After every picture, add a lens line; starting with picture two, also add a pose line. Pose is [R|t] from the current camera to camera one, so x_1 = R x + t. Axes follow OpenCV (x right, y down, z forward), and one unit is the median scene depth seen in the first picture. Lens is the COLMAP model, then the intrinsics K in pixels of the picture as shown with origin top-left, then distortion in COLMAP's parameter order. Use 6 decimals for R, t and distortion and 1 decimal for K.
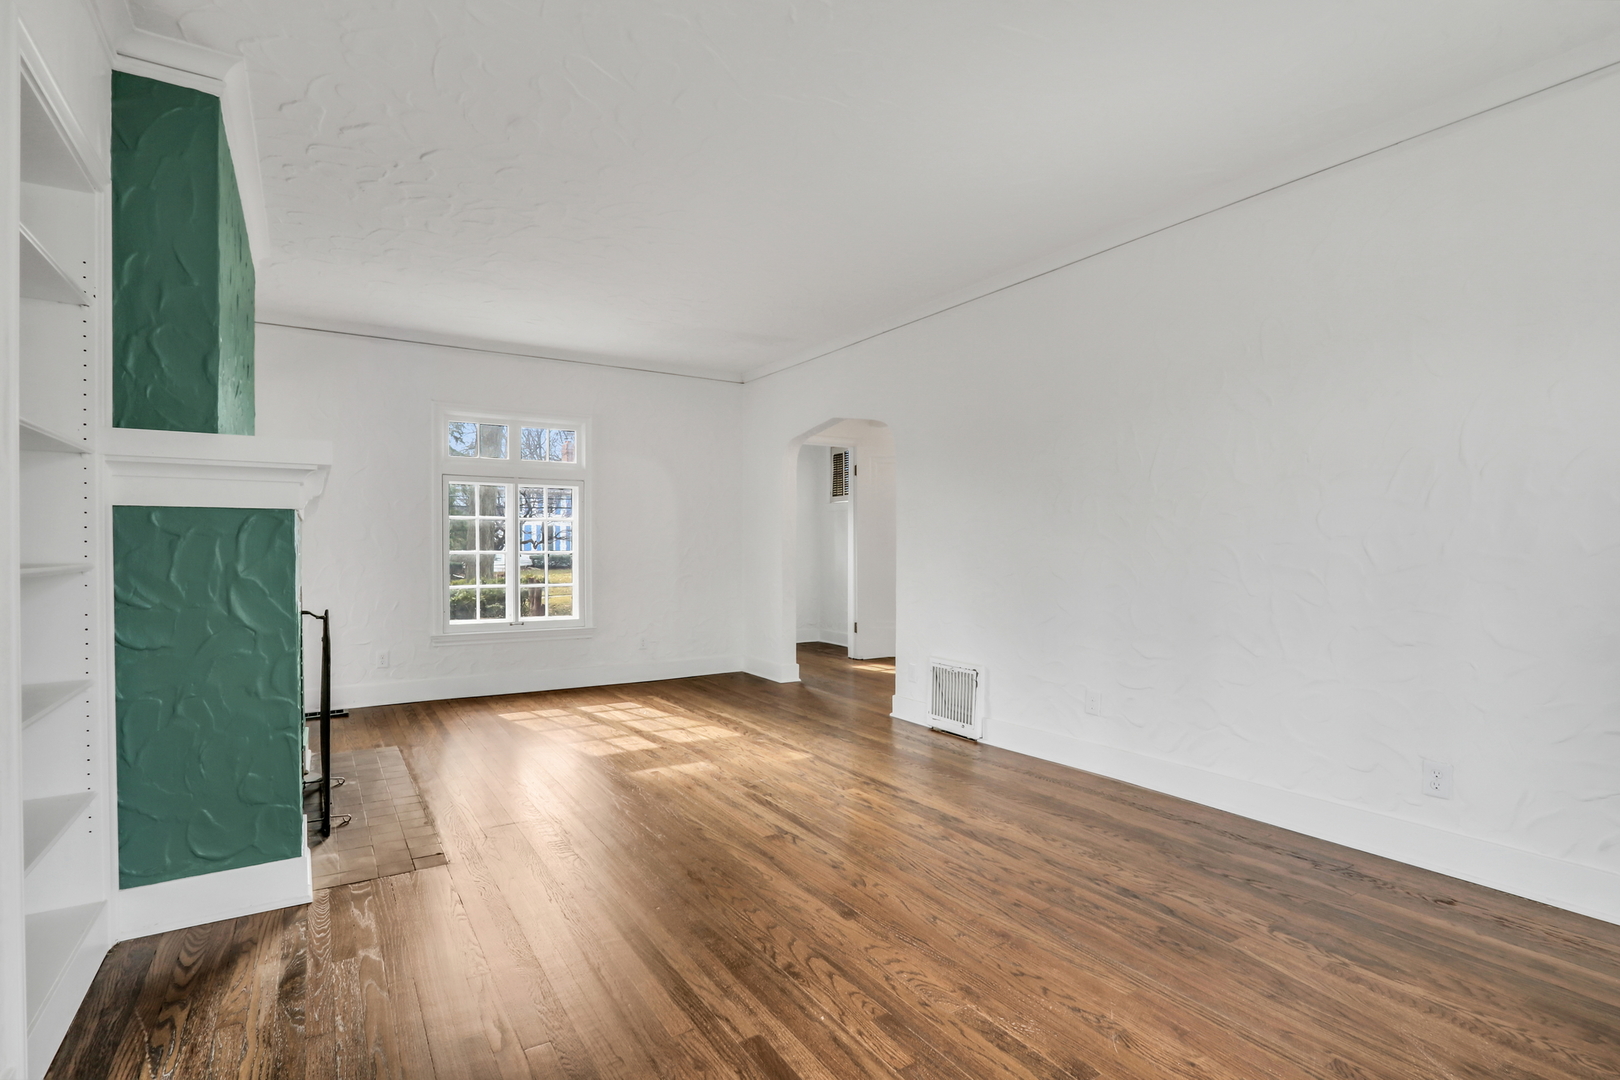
lens RADIAL K [[811.8, 0, 804.6], [0, 811.8, 540.3], [0, 0, 1]] dist [-0.022092, 0.006094]
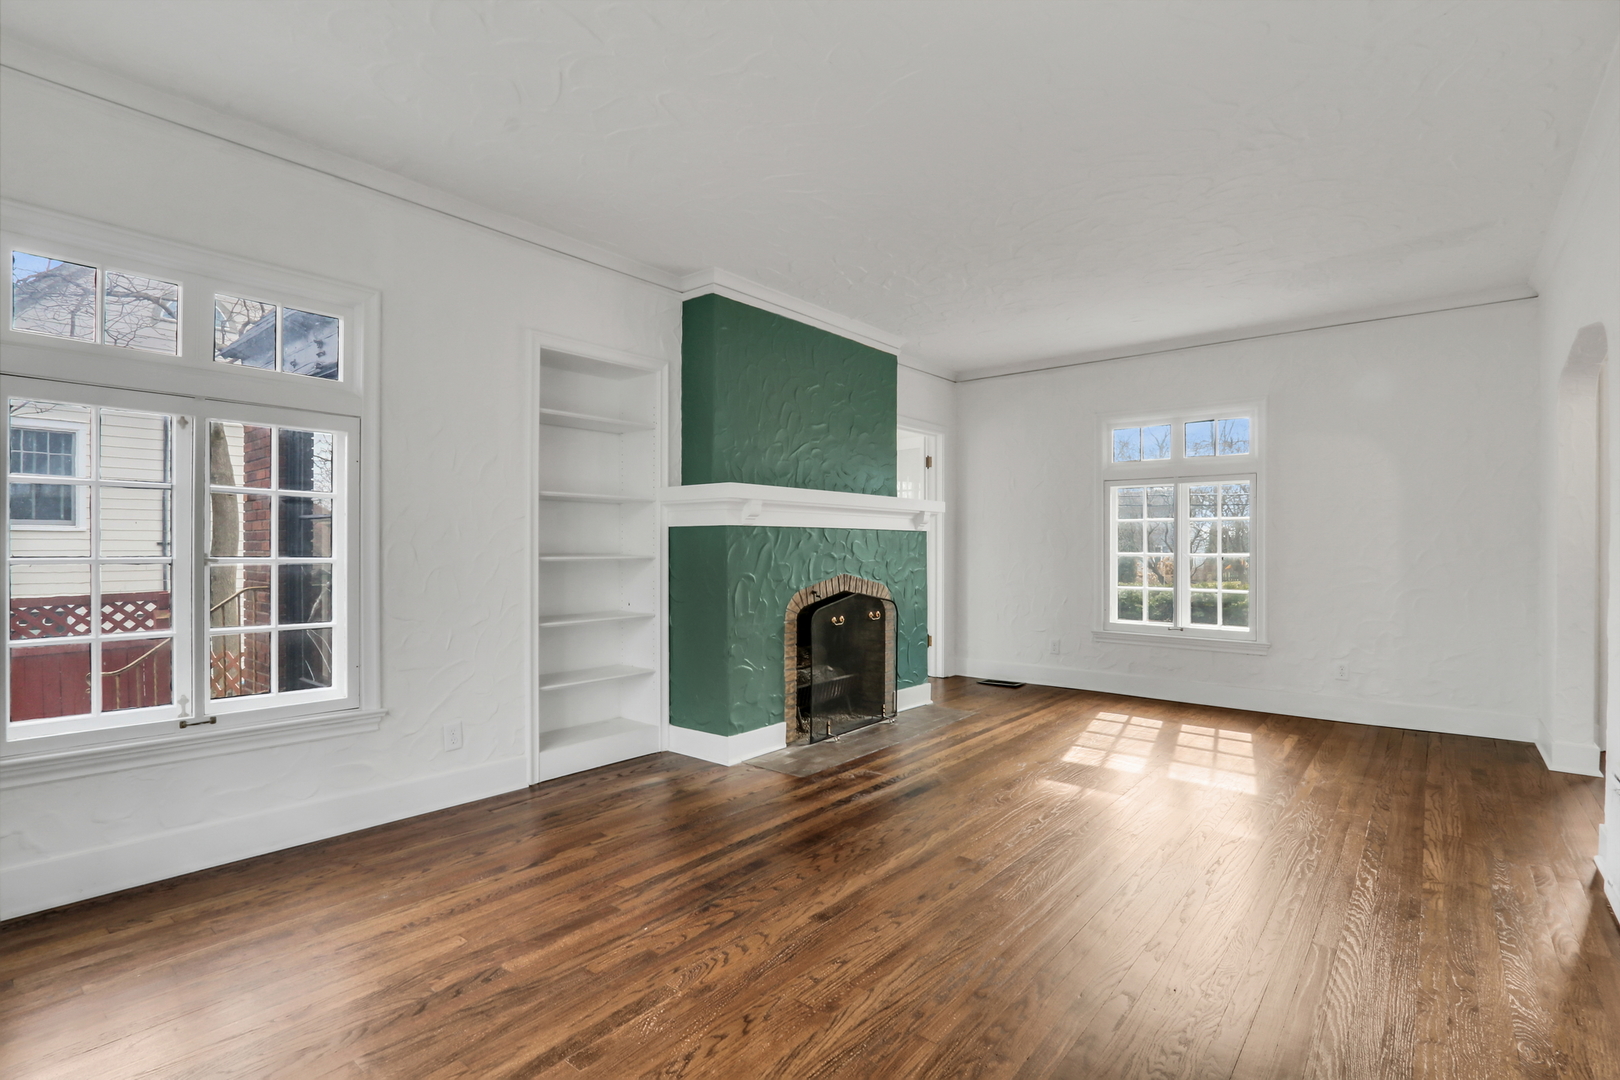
lens RADIAL K [[811.8, 0, 804.6], [0, 811.8, 540.3], [0, 0, 1]] dist [-0.022092, 0.006094]
pose [[0.256979, -0.006934, -0.966392, 1.043676], [0.004271, 0.999973, -0.006039, 0.002565], [0.966408, -0.002575, 0.257001, 0.742455]]
